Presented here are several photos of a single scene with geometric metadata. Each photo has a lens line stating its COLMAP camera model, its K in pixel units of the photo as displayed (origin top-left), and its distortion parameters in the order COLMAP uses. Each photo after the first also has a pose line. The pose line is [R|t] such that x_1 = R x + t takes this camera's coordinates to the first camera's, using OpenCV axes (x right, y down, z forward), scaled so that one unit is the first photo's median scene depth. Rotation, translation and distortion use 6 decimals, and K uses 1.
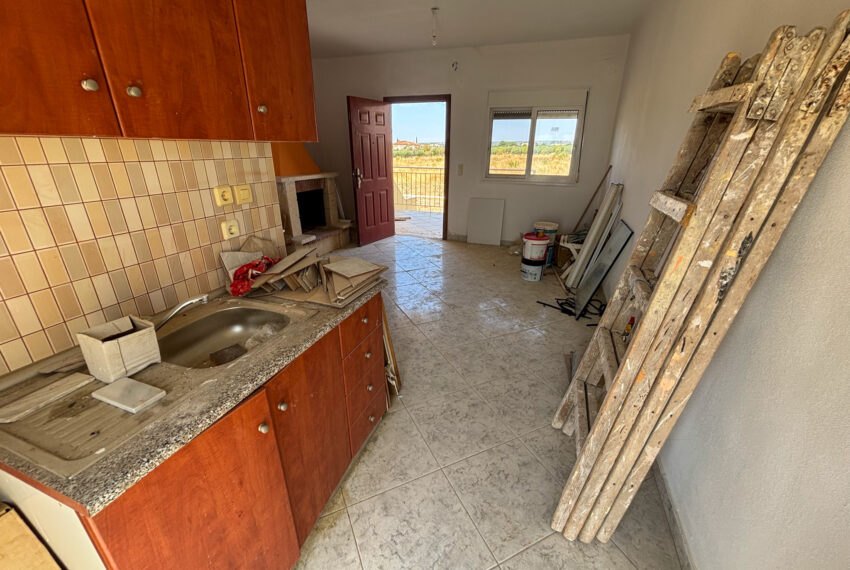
lens RADIAL K [[346.0, 0, 426.3], [0, 346.0, 284.0], [0, 0, 1]] dist [-0.000373, -0.000490]
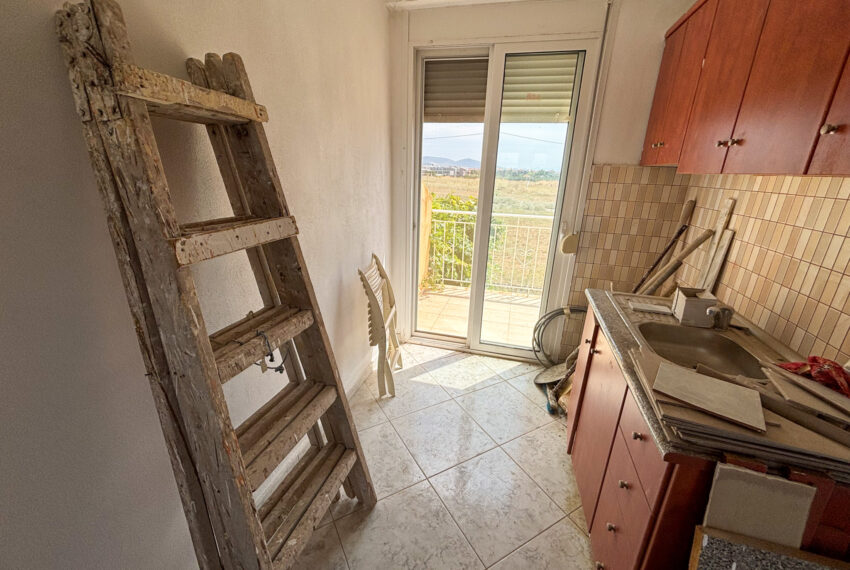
lens RADIAL K [[345.1, 0, 424.8], [0, 345.1, 284.0], [0, 0, 1]] dist [0.001395, -0.000201]
pose [[-0.996445, -0.011916, -0.083395, 0.287035], [-0.062968, 0.762973, 0.643356, -0.515916], [0.055962, 0.646320, -0.761012, 1.301732]]
